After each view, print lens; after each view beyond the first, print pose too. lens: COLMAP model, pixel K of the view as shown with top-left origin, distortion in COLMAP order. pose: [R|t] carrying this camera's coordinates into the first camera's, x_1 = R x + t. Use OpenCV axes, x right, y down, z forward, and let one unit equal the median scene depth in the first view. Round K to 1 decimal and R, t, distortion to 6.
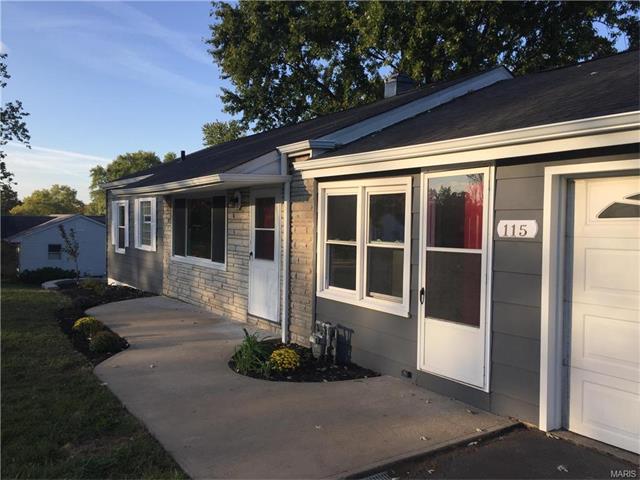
lens RADIAL K [[547.8, 0, 320.9], [0, 547.8, 246.8], [0, 0, 1]] dist [0.033126, 0.006879]
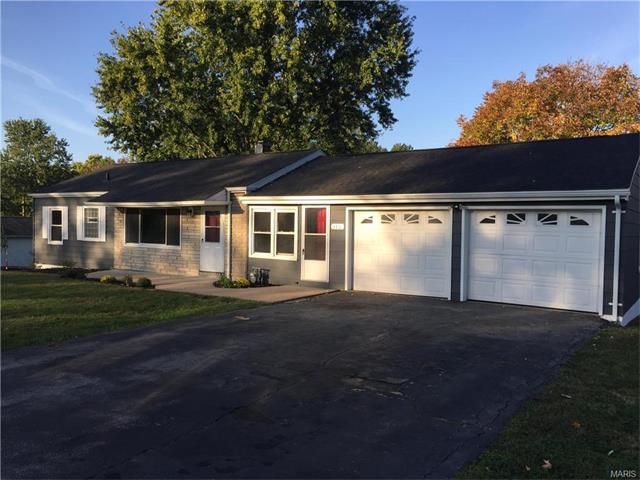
lens RADIAL K [[547.8, 0, 320.5], [0, 547.8, 239.6], [0, 0, 1]] dist [0.033126, 0.006879]
pose [[0.929946, -0.006376, 0.367641, -0.576461], [0.010909, 0.999888, -0.010252, 0.047485], [-0.367534, 0.013545, 0.929911, -1.214790]]
